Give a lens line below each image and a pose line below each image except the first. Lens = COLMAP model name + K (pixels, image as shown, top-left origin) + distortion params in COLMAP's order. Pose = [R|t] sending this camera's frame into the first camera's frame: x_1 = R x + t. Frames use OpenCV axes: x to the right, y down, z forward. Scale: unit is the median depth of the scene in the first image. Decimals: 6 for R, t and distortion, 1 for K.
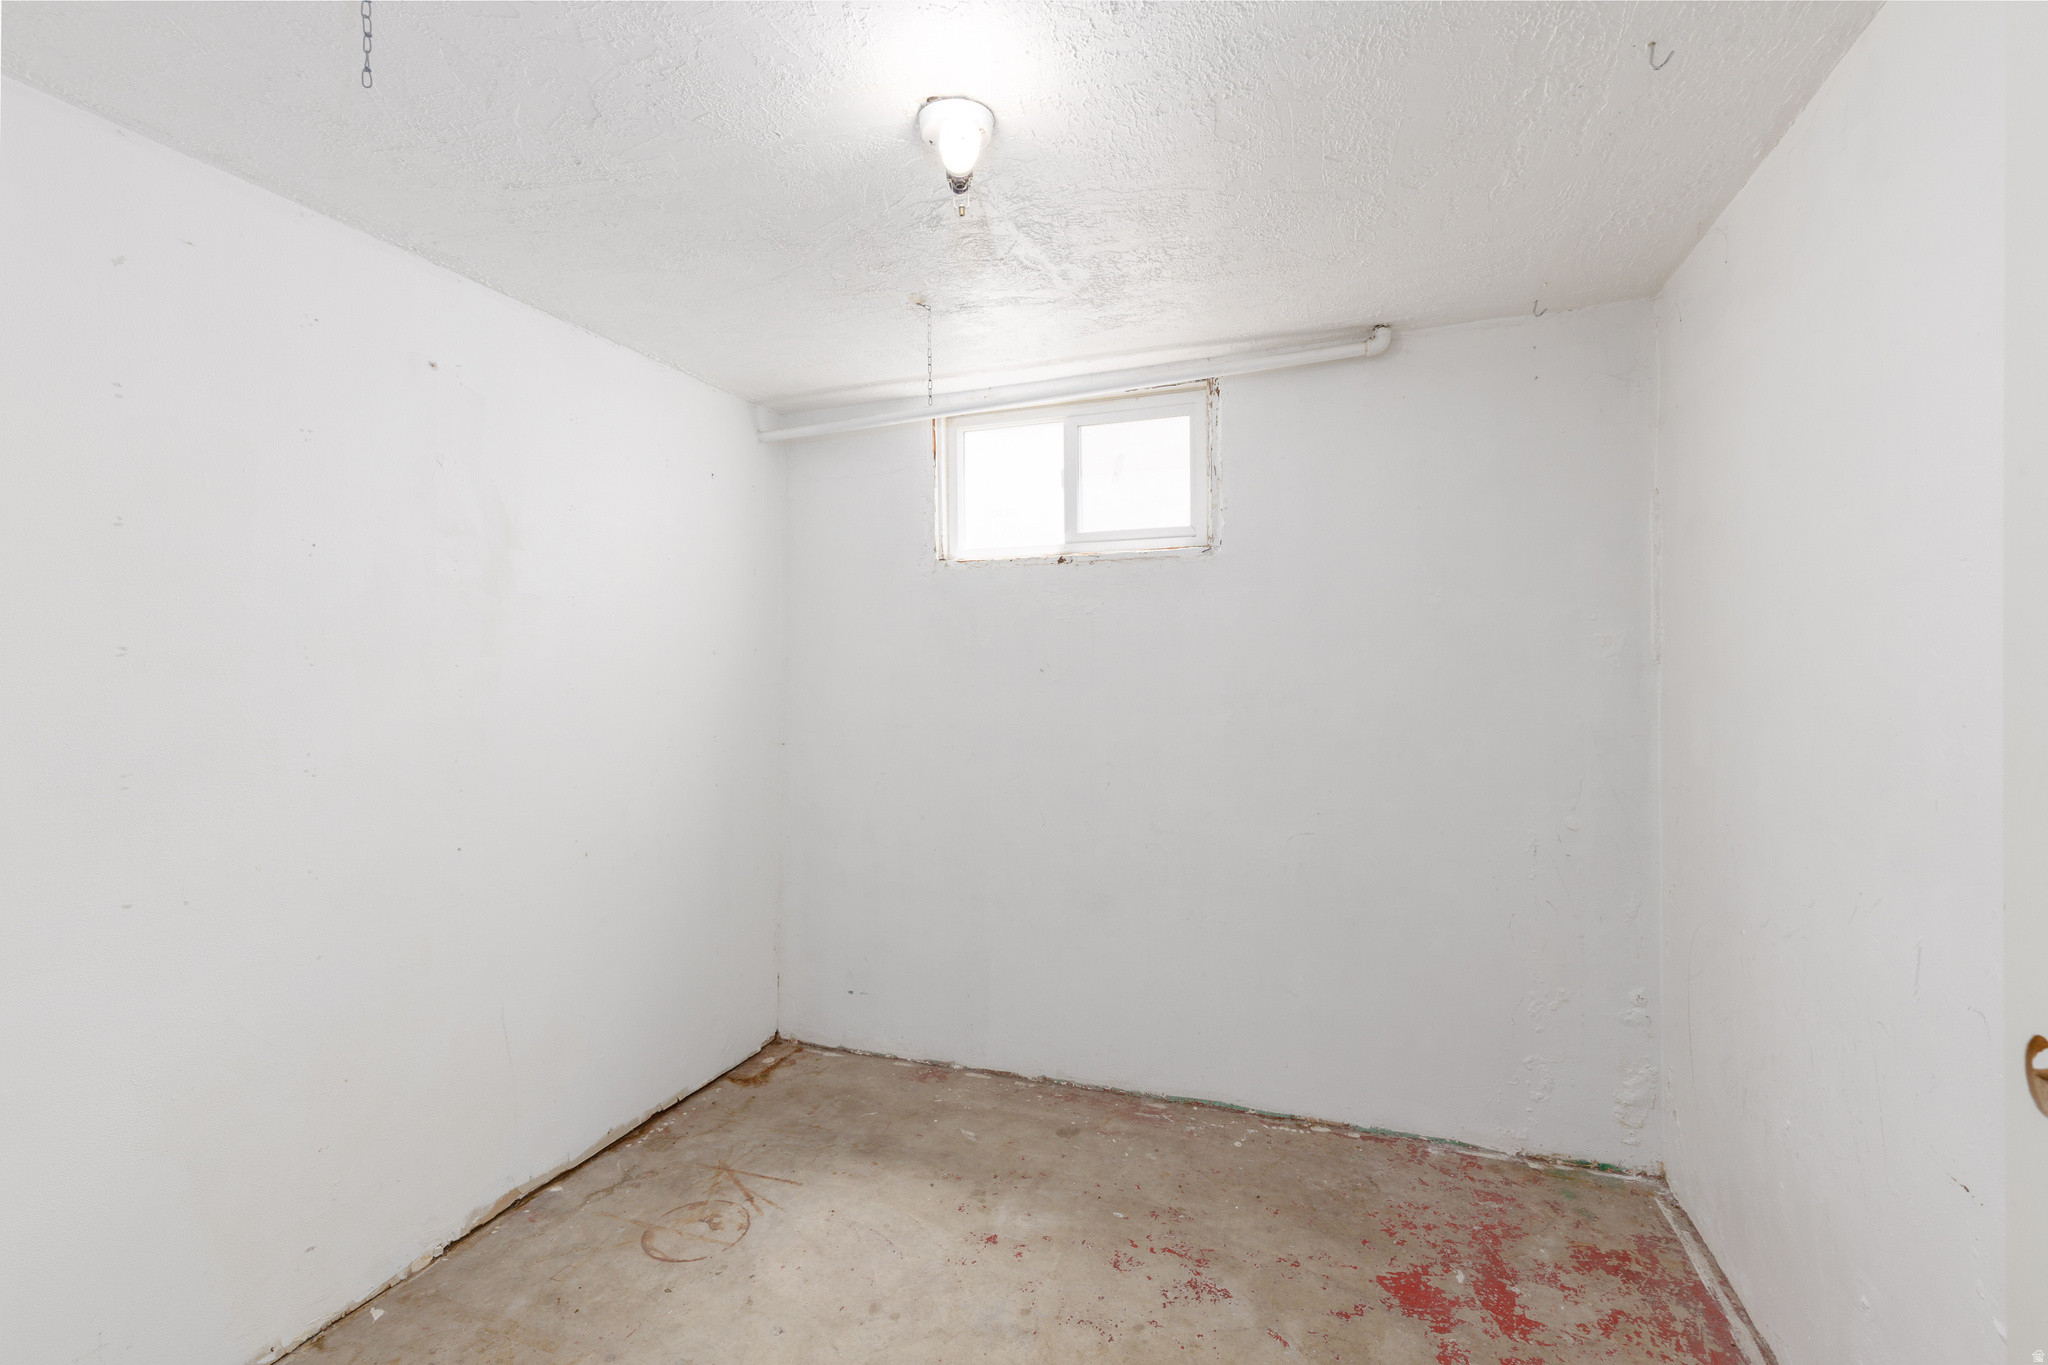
lens RADIAL K [[937.0, 0, 1017.5], [0, 937.0, 681.2], [0, 0, 1]] dist [0.002883, -0.000081]
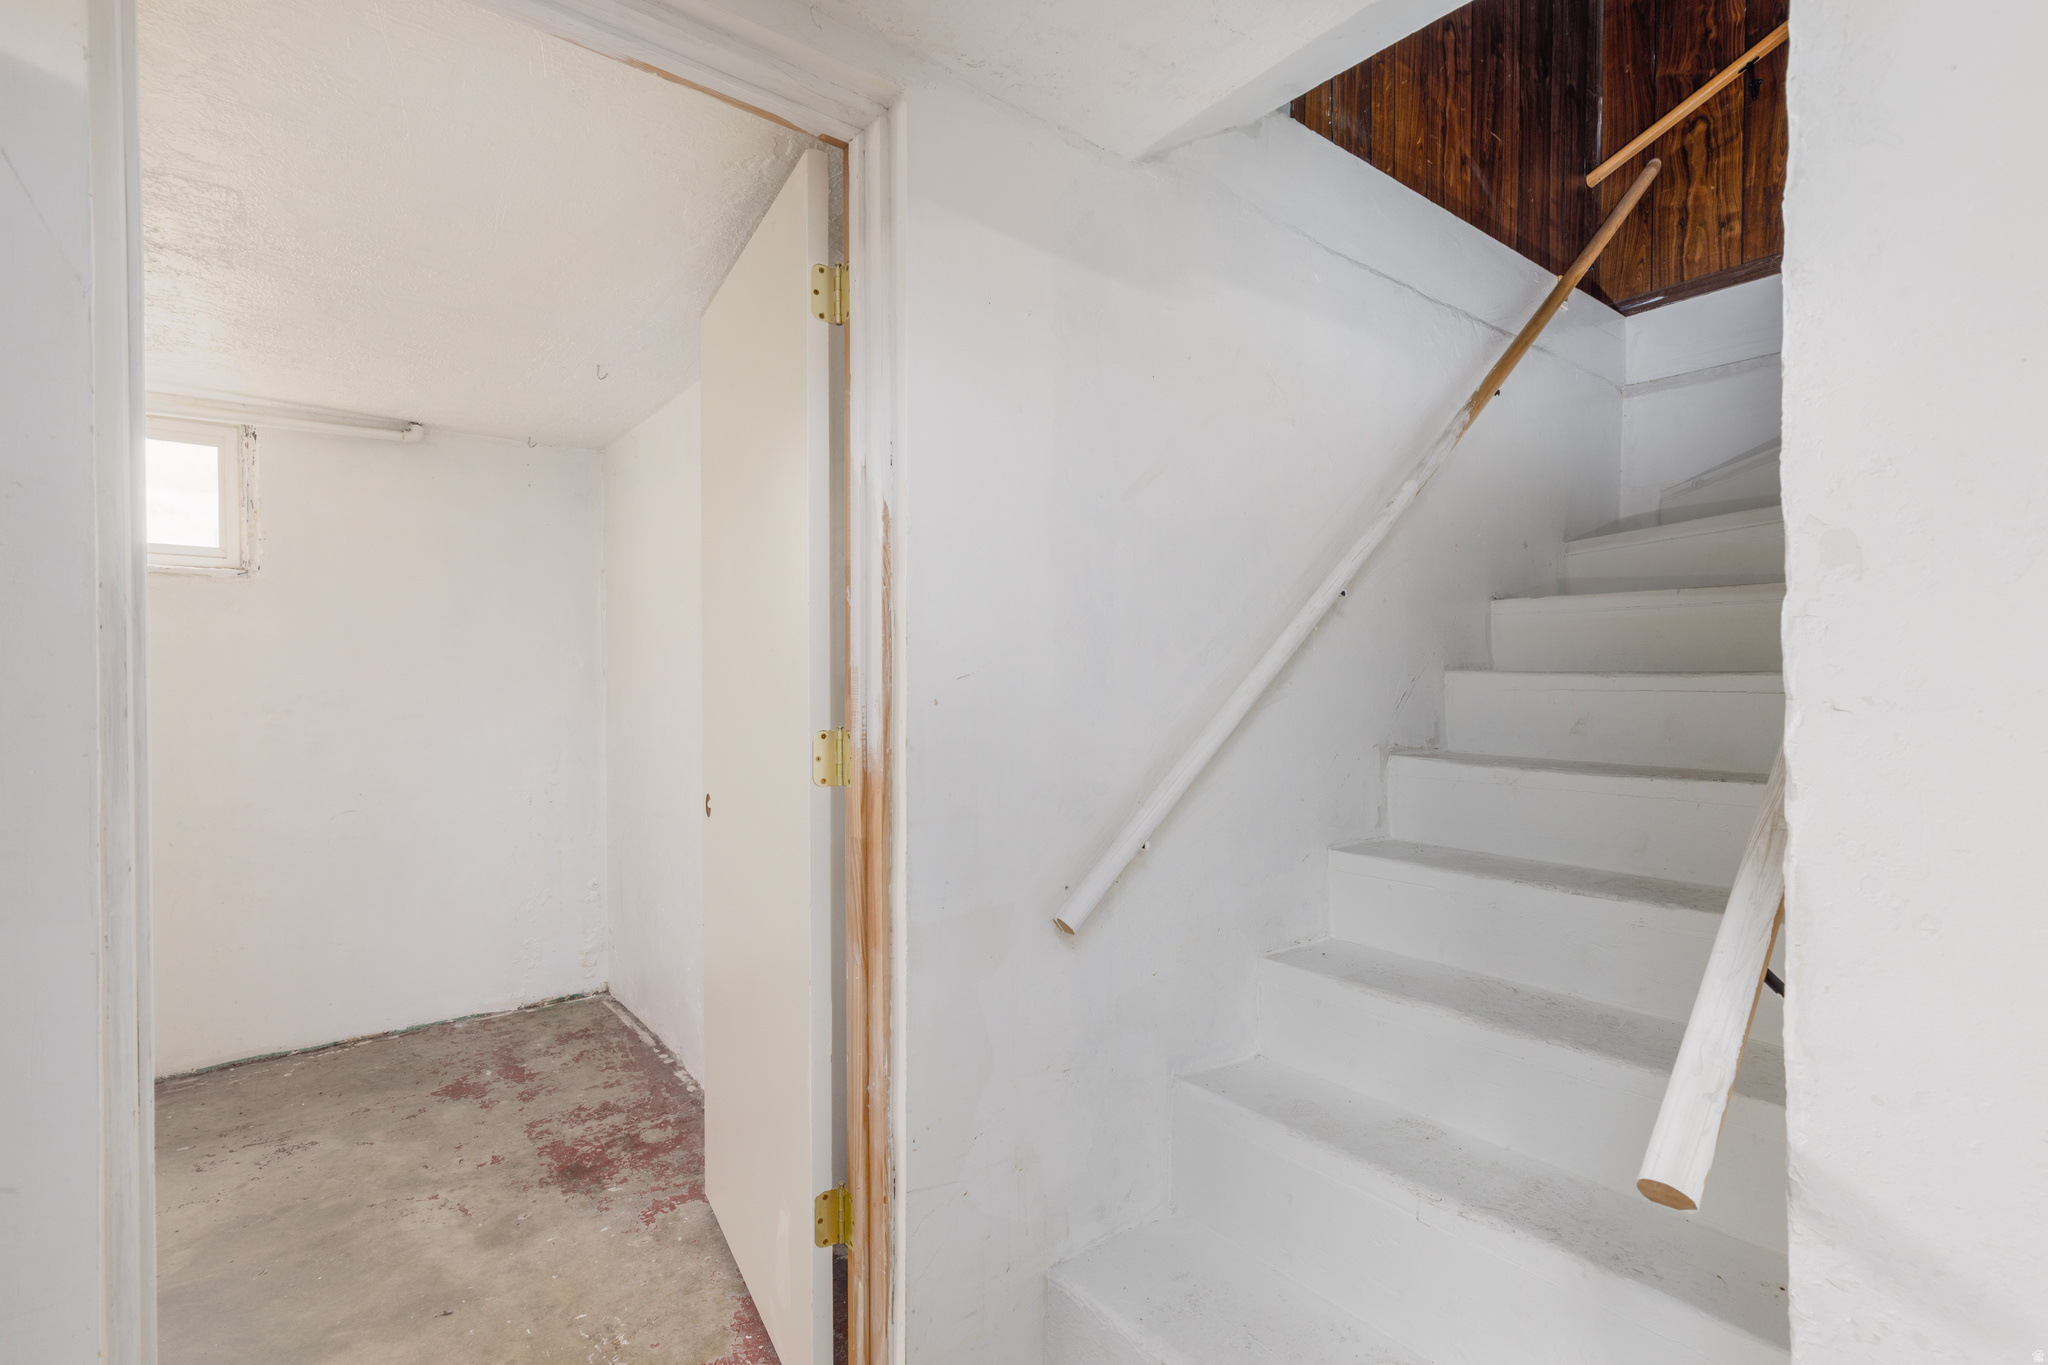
lens RADIAL K [[937.0, 0, 1020.9], [0, 937.0, 687.1], [0, 0, 1]] dist [0.002883, -0.000081]
pose [[0.527929, -0.001512, 0.849287, -0.326851], [0.003685, 0.999993, -0.000510, 0.002392], [-0.849280, 0.003399, 0.527931, -0.488271]]
